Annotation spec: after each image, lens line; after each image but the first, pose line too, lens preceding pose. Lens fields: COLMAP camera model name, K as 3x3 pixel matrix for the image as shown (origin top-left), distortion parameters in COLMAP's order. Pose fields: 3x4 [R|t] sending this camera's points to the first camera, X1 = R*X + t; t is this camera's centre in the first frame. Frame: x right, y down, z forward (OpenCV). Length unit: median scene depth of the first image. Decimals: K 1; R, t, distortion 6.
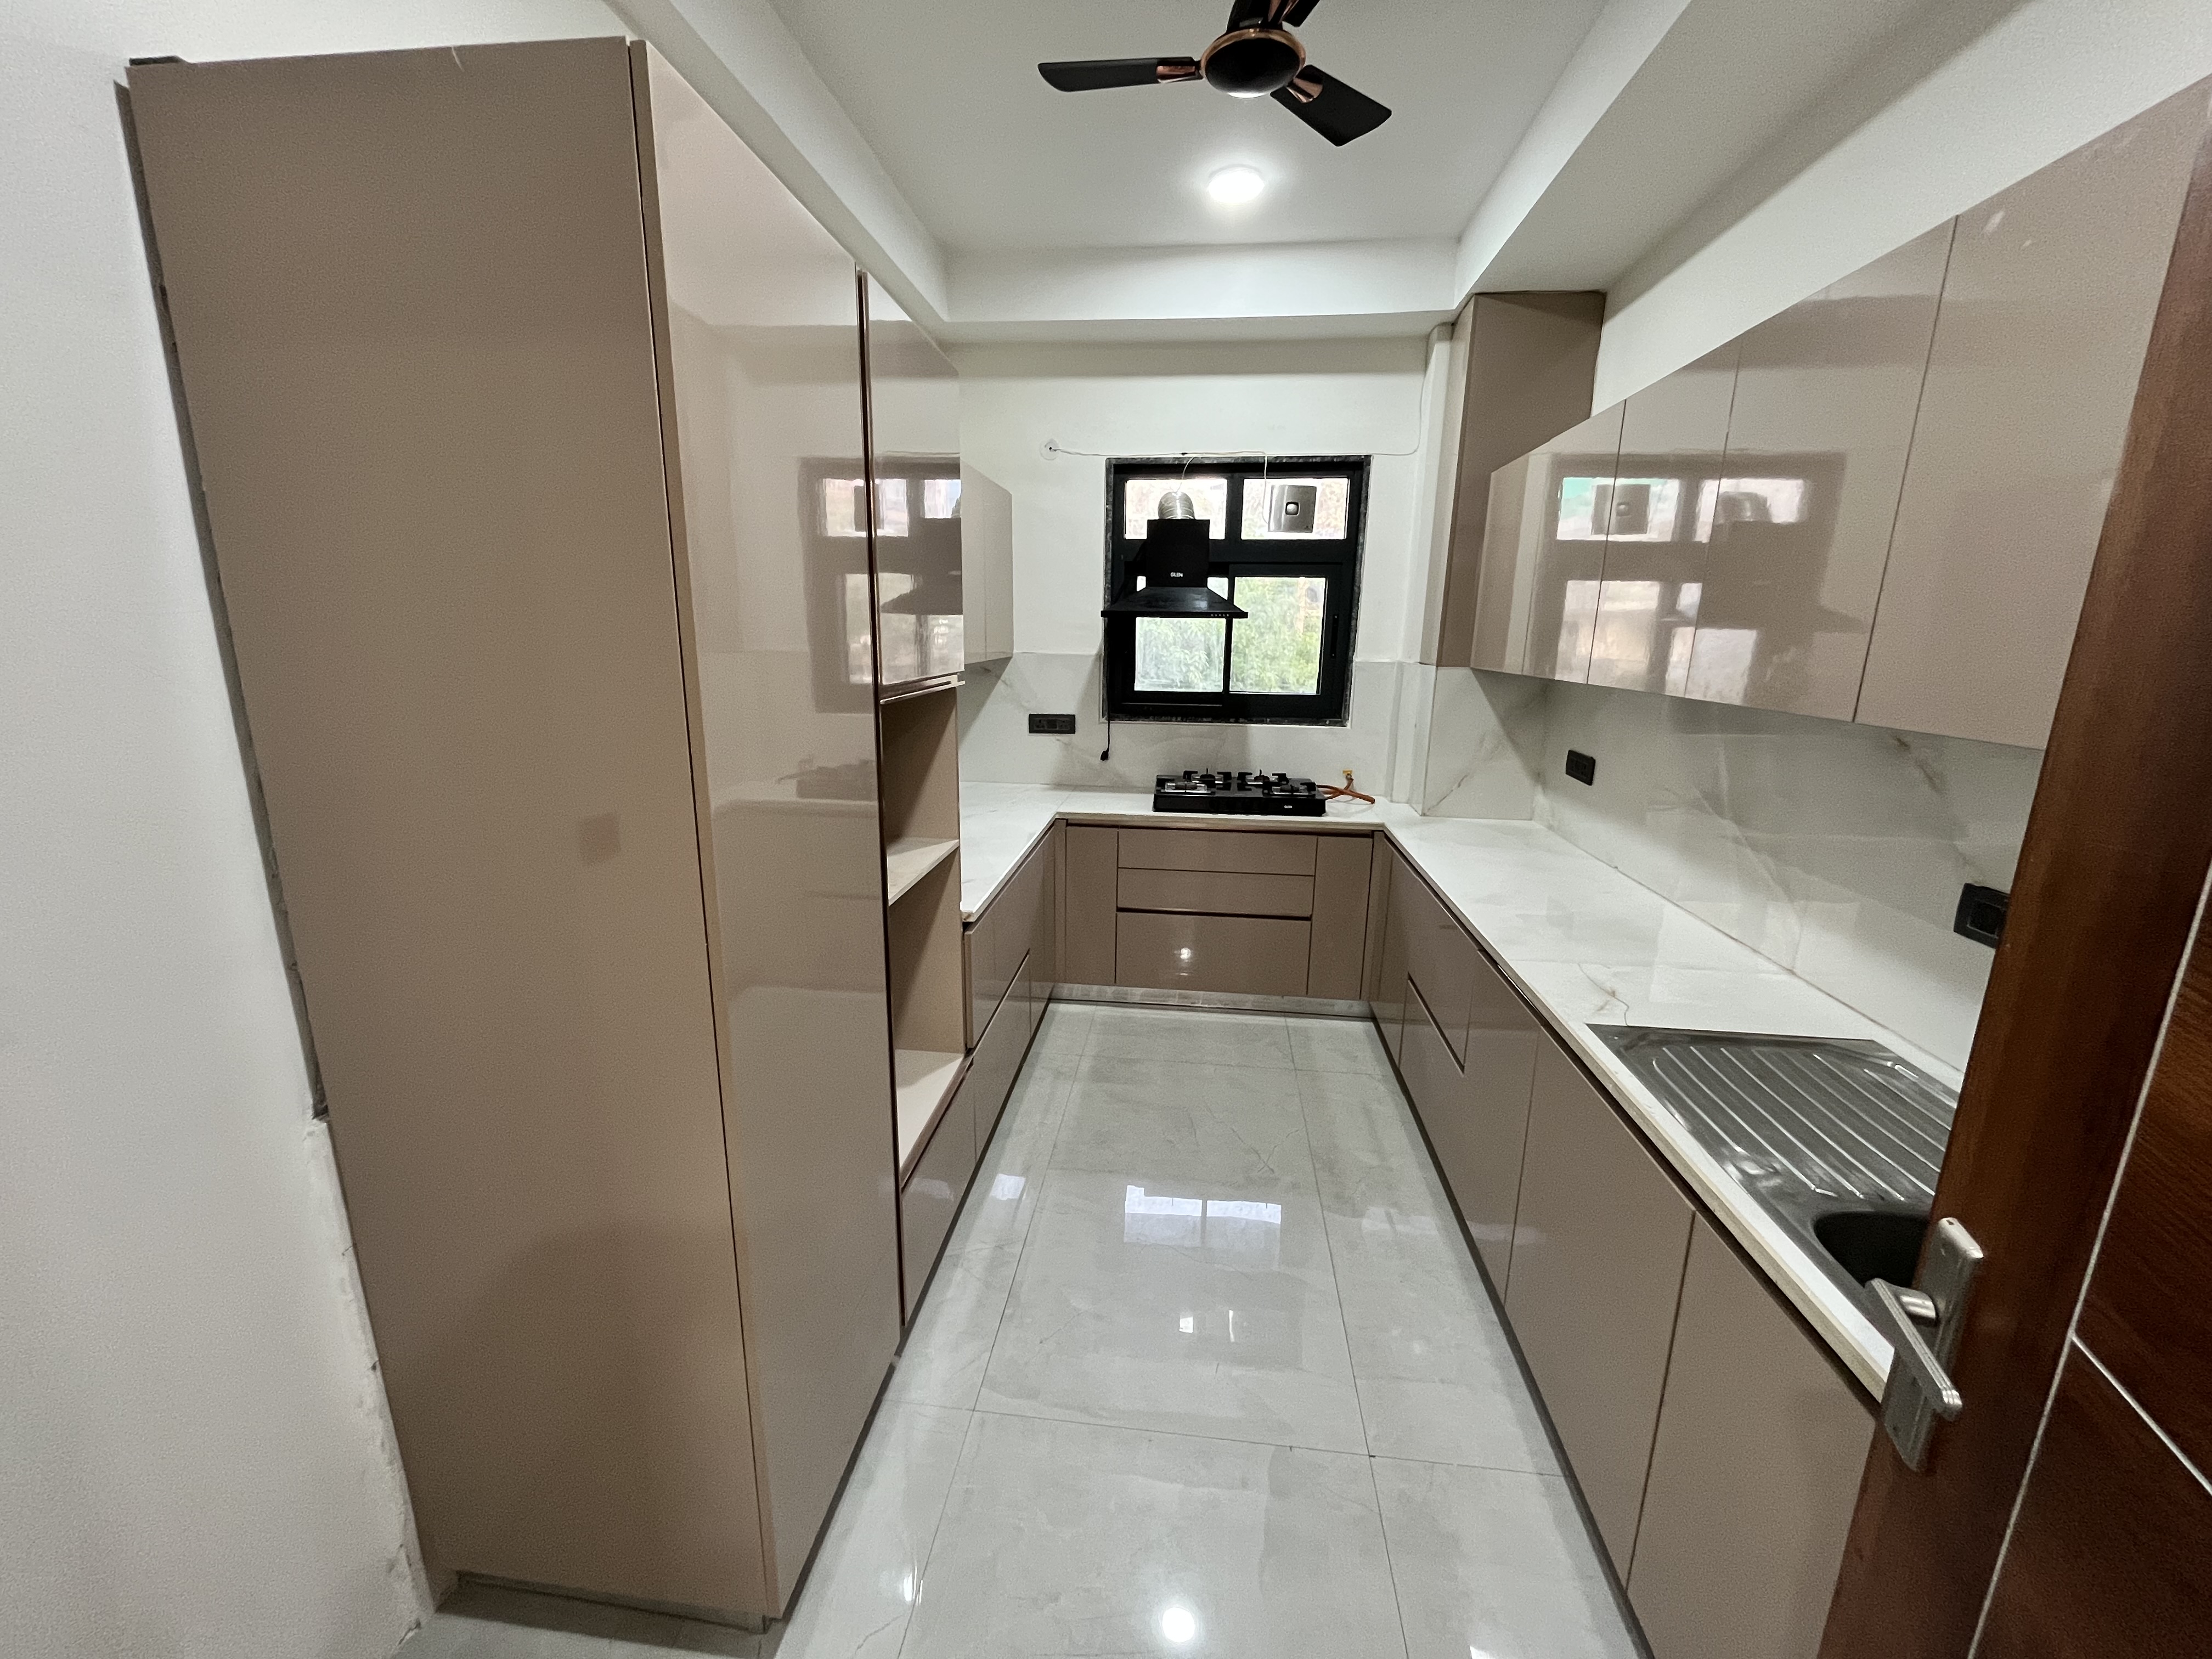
lens RADIAL K [[892.4, 0, 1103.3], [0, 892.4, 843.3], [0, 0, 1]] dist [-0.001075, 0.000147]
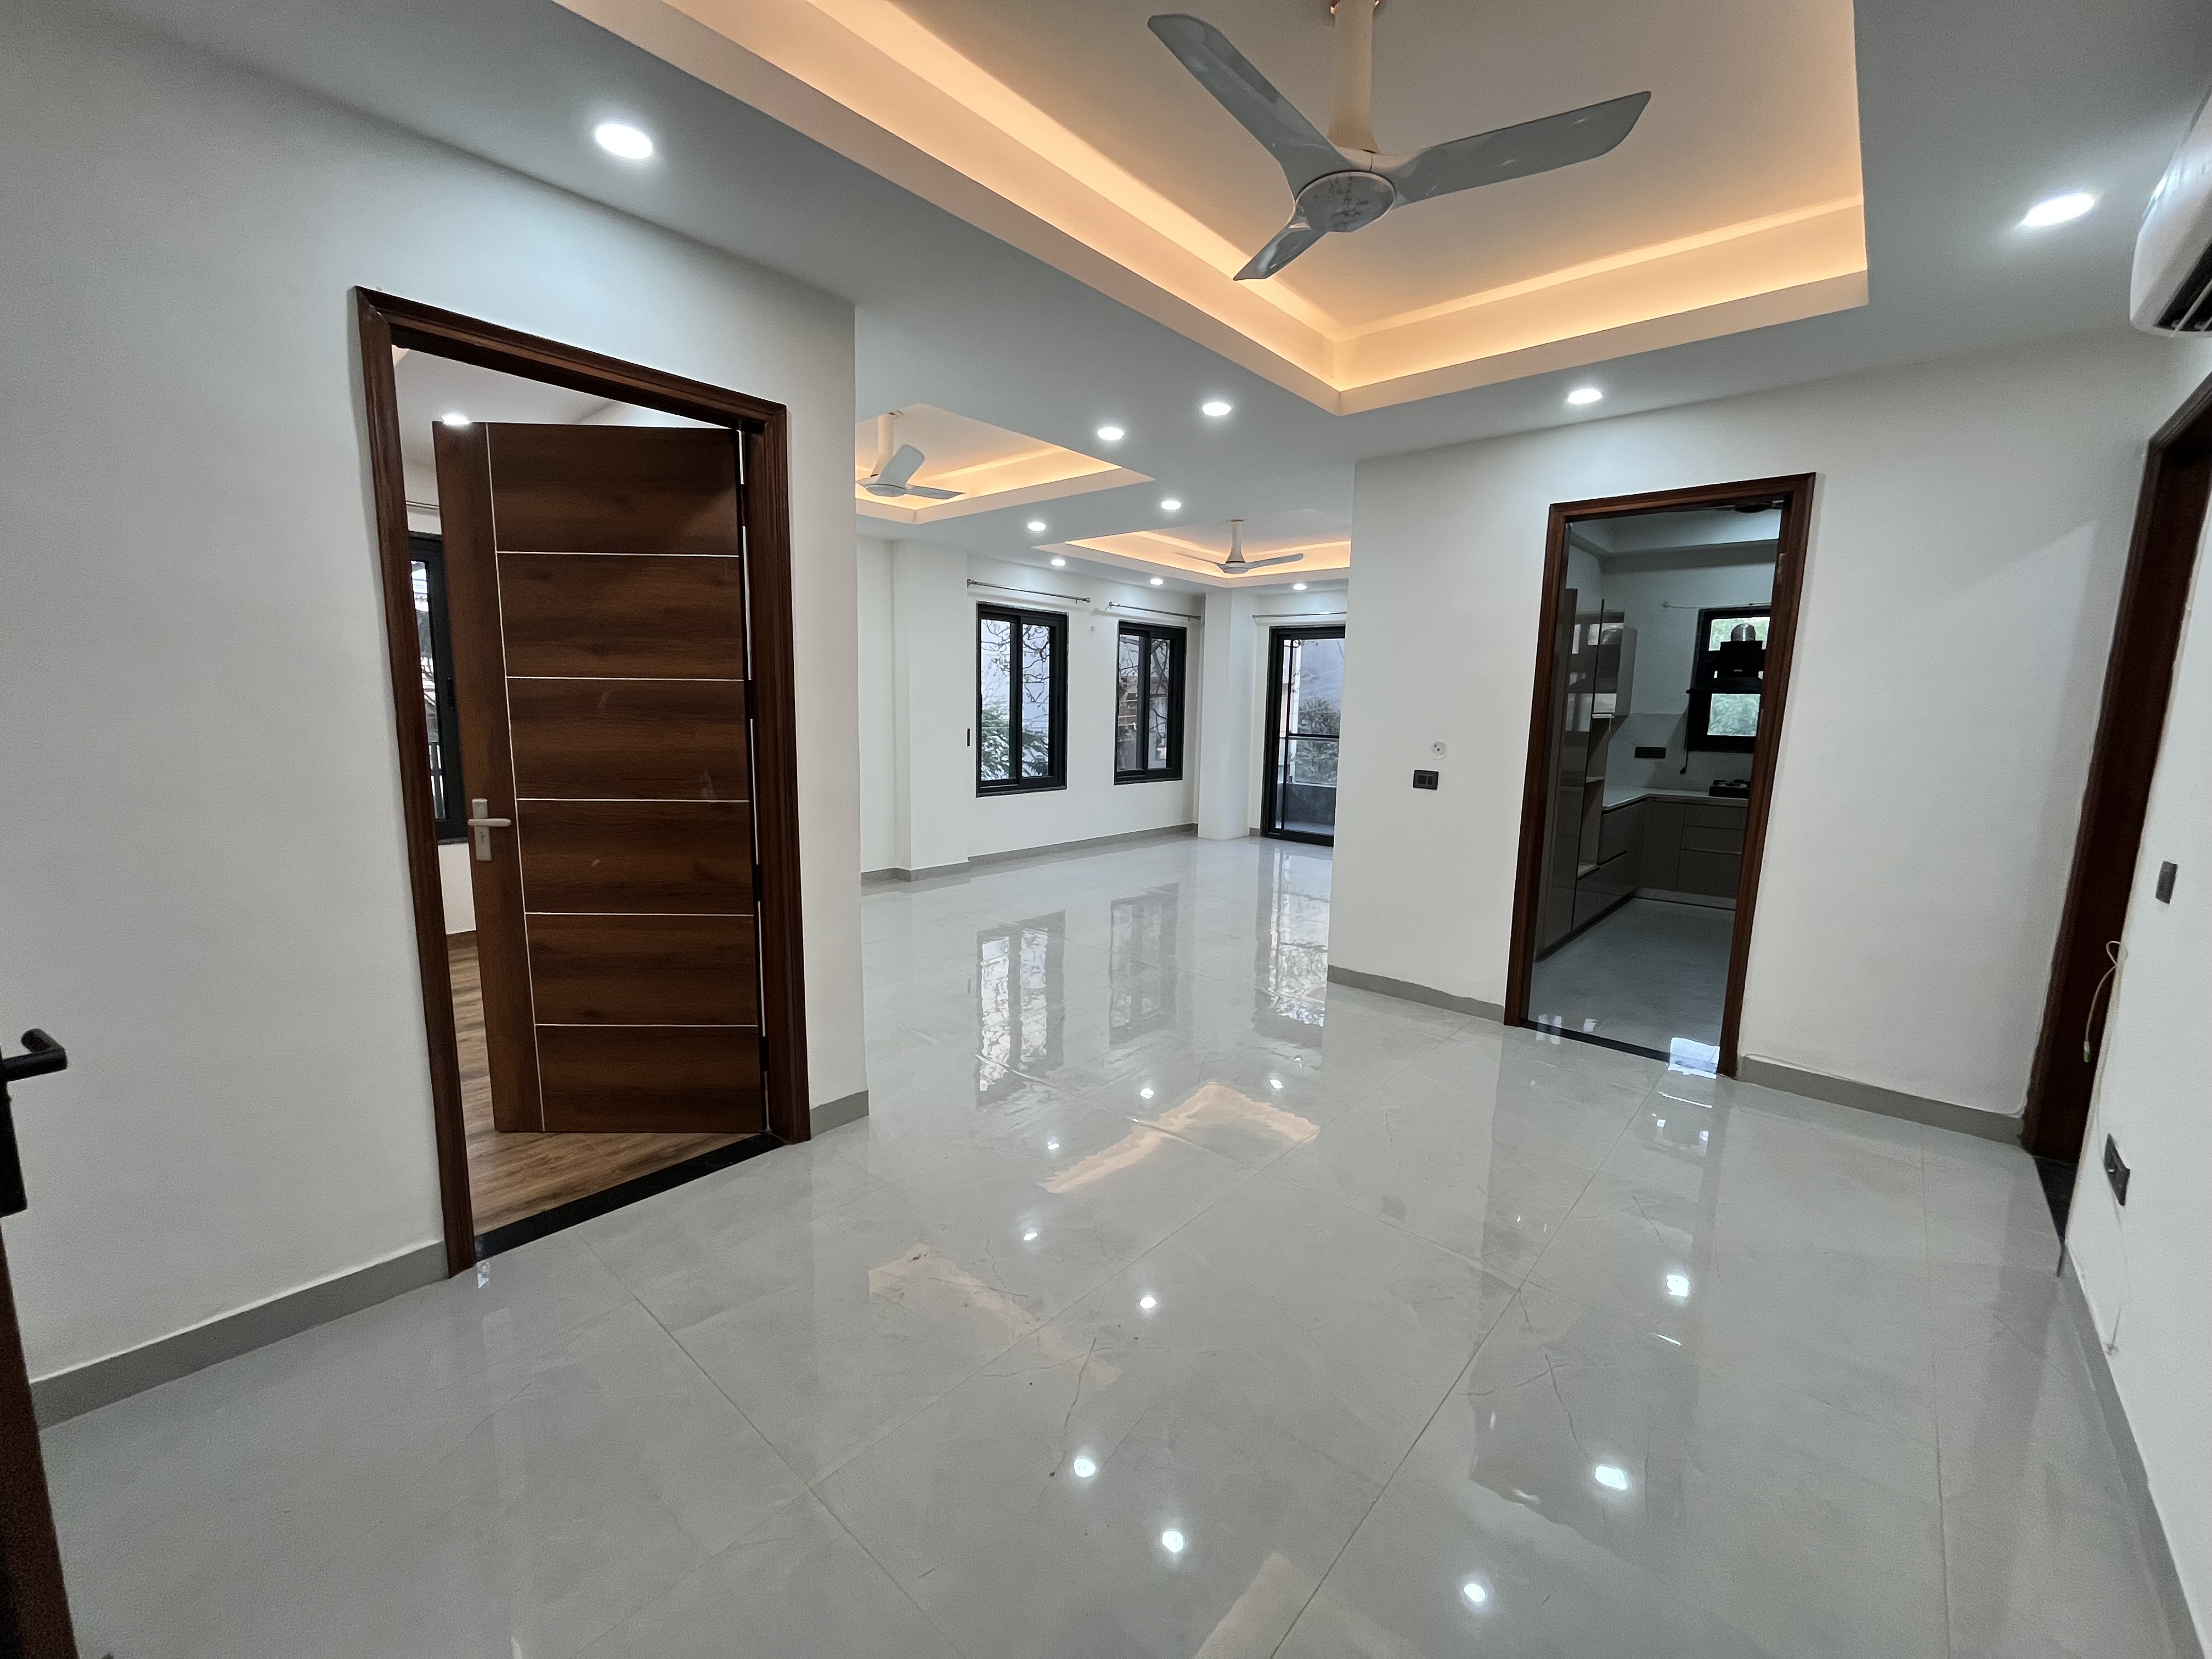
lens RADIAL K [[892.4, 0, 1110.0], [0, 892.4, 828.2], [0, 0, 1]] dist [-0.001075, 0.000147]
pose [[0.823069, 0.079645, -0.562329, 0.072990], [-0.132898, 0.989638, -0.054354, 0.272575], [0.552173, 0.119469, 0.825125, -1.114924]]
